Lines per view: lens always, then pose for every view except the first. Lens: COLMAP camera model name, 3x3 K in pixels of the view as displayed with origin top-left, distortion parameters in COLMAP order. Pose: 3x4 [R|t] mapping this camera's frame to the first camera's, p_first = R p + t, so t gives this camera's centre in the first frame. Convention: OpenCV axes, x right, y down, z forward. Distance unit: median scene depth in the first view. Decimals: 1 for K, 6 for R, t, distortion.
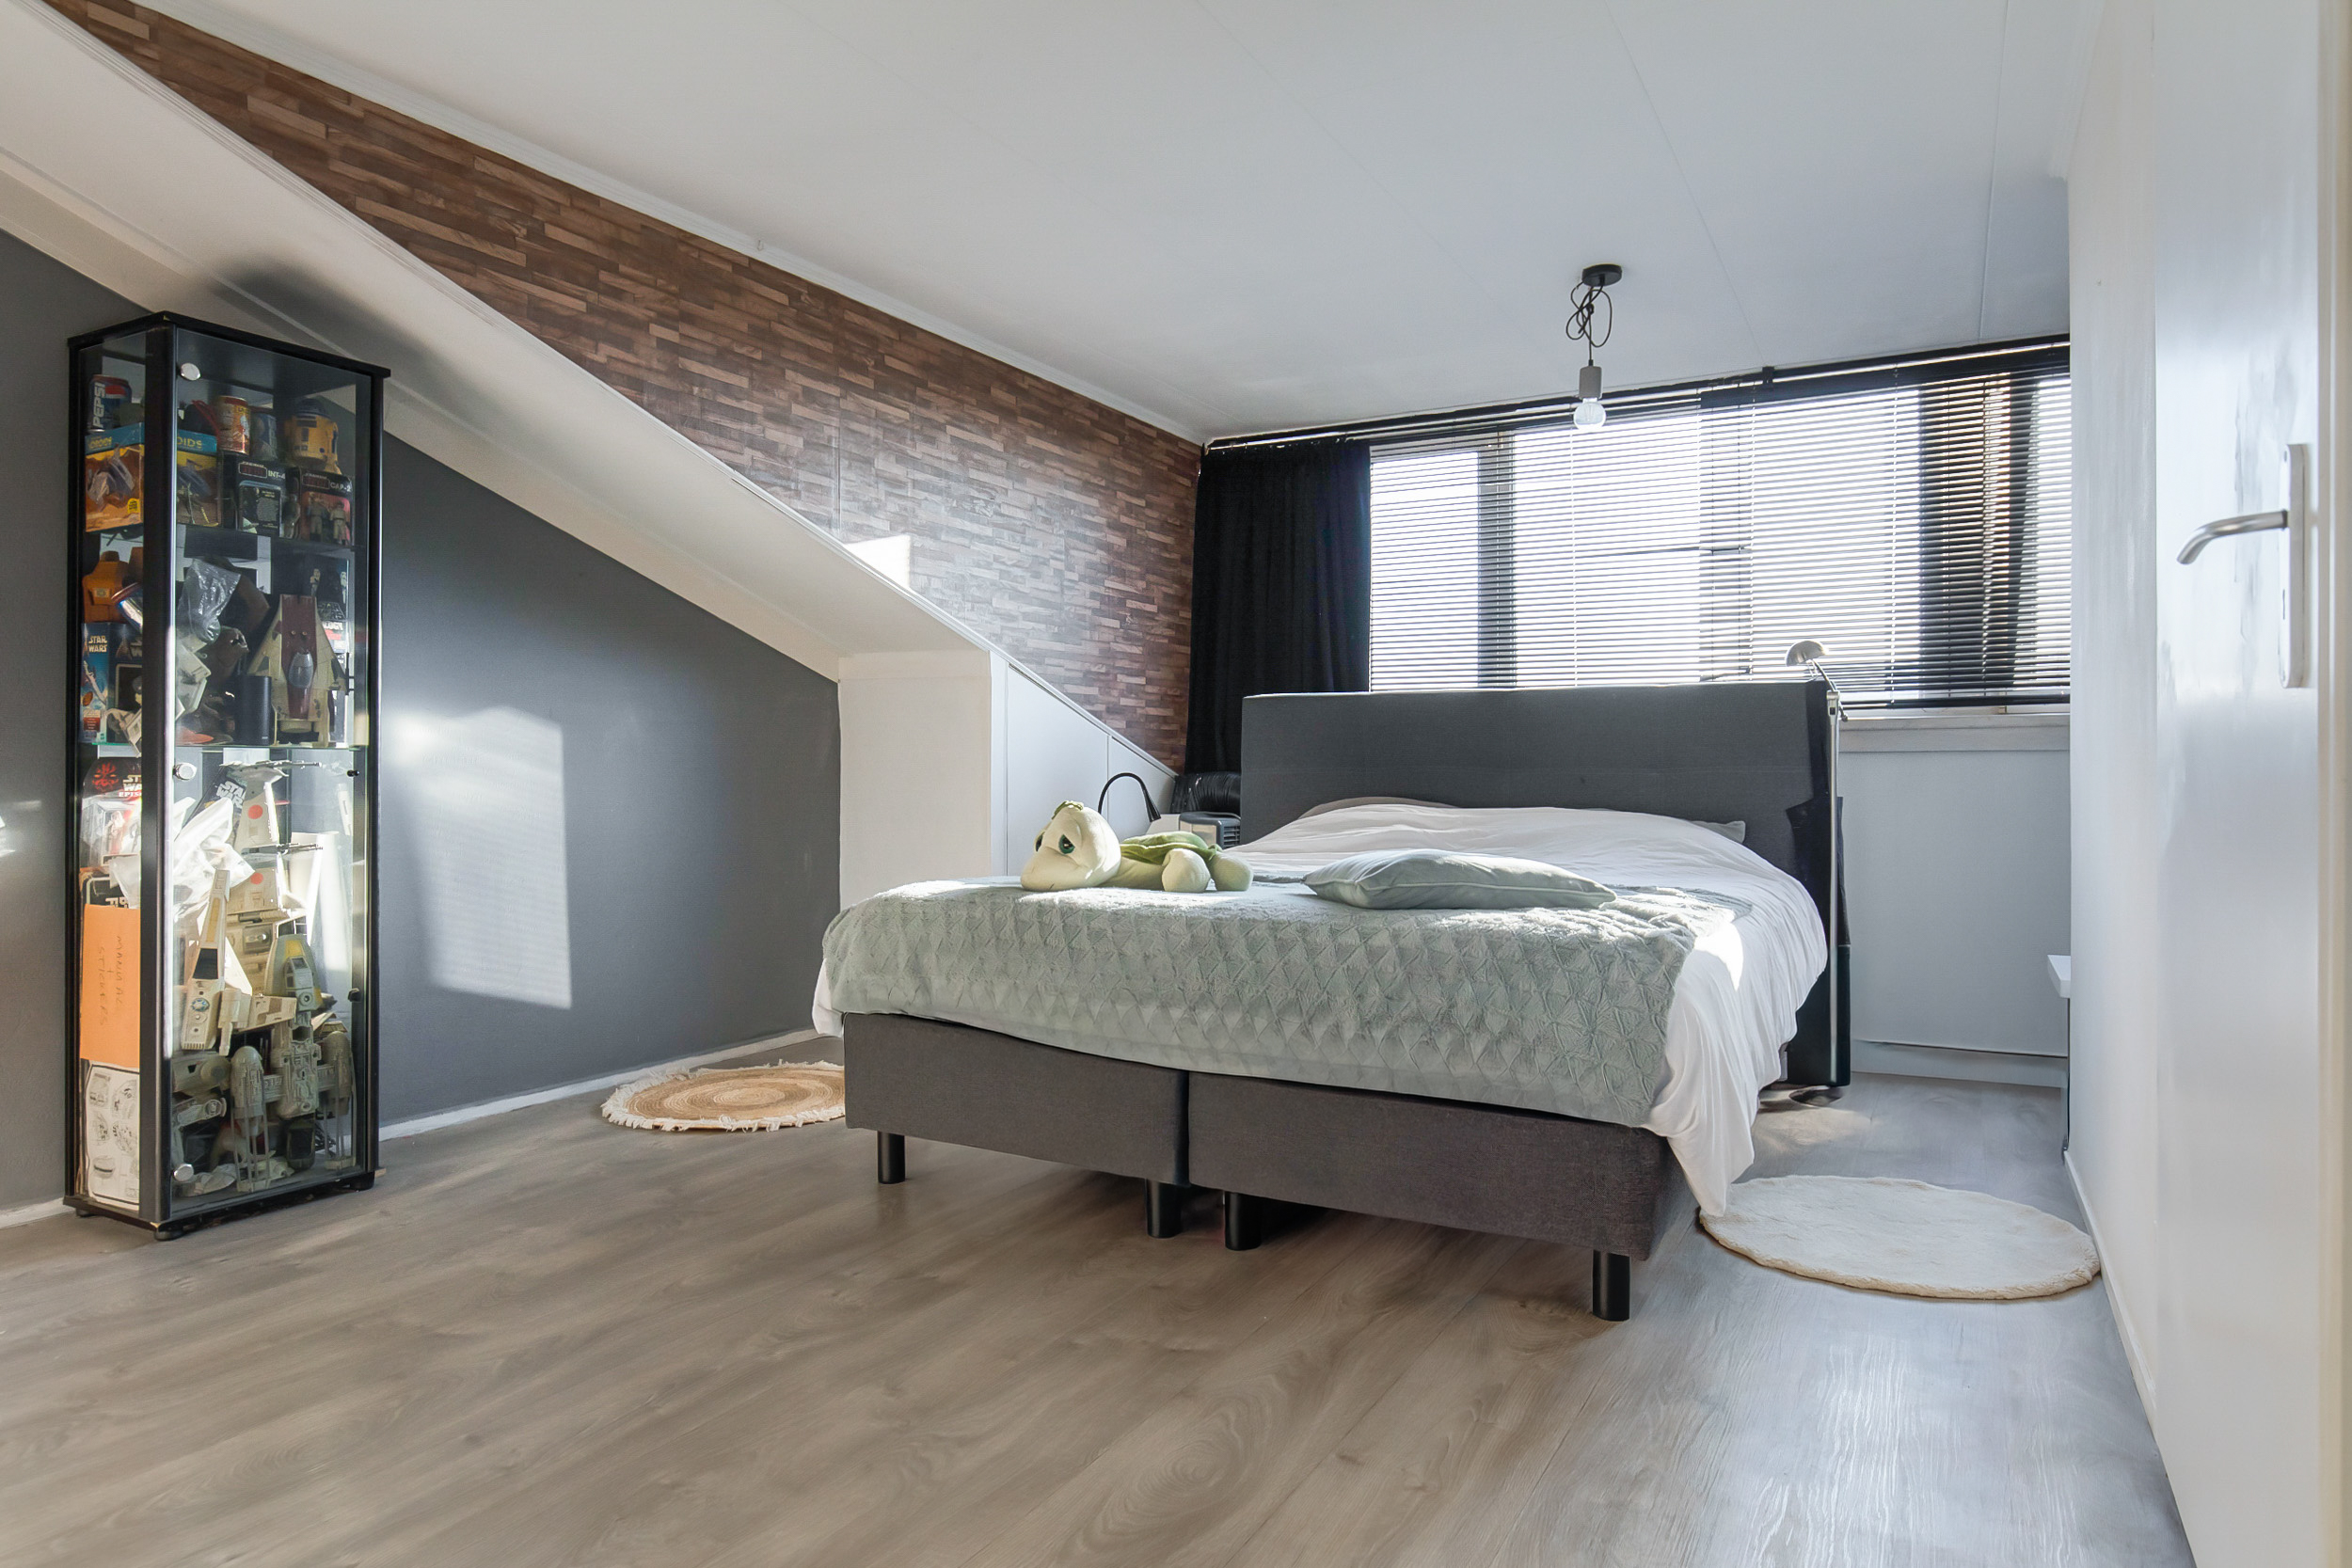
lens RADIAL K [[1399.2, 0, 1176.6], [0, 1399.2, 772.2], [0, 0, 1]] dist [-0.016956, 0.005014]
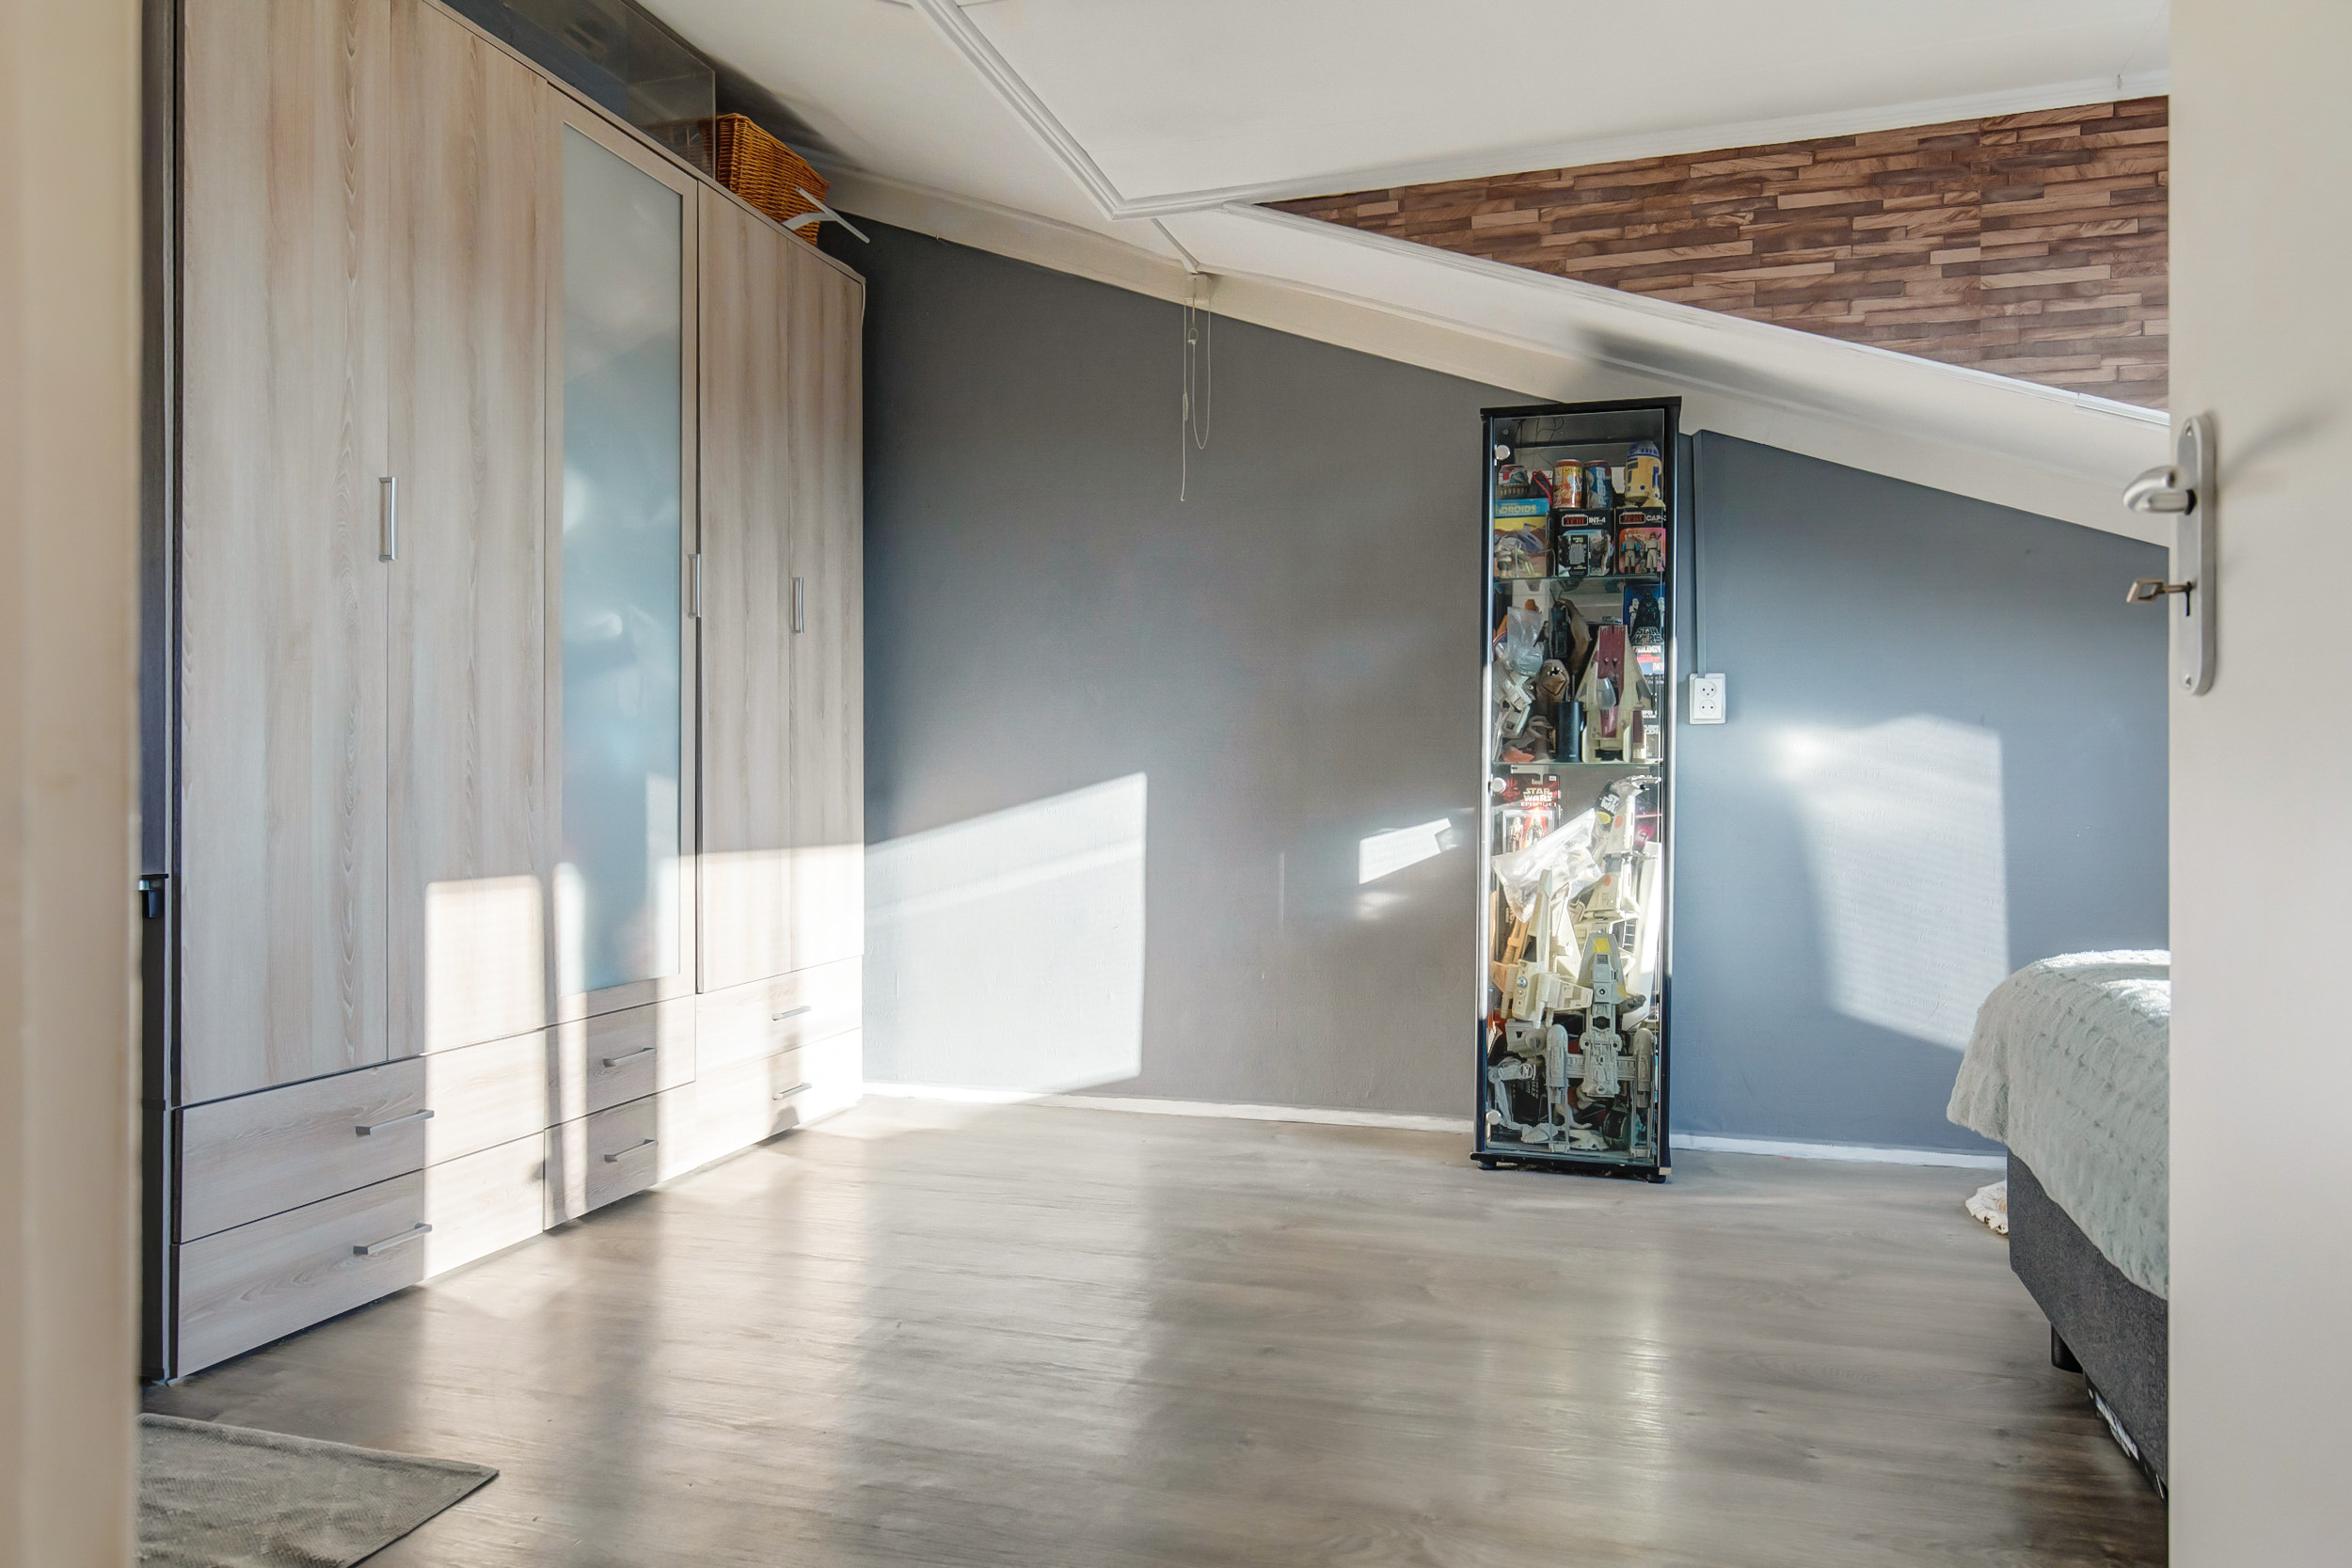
lens RADIAL K [[1501.9, 0, 1174.5], [0, 1501.9, 785.2], [0, 0, 1]] dist [-0.001096, -0.003550]
pose [[0.213679, 0.002609, -0.976900, 0.458779], [-0.002295, 0.999995, 0.002169, -0.002789], [0.976901, 0.001779, 0.213684, 0.409393]]
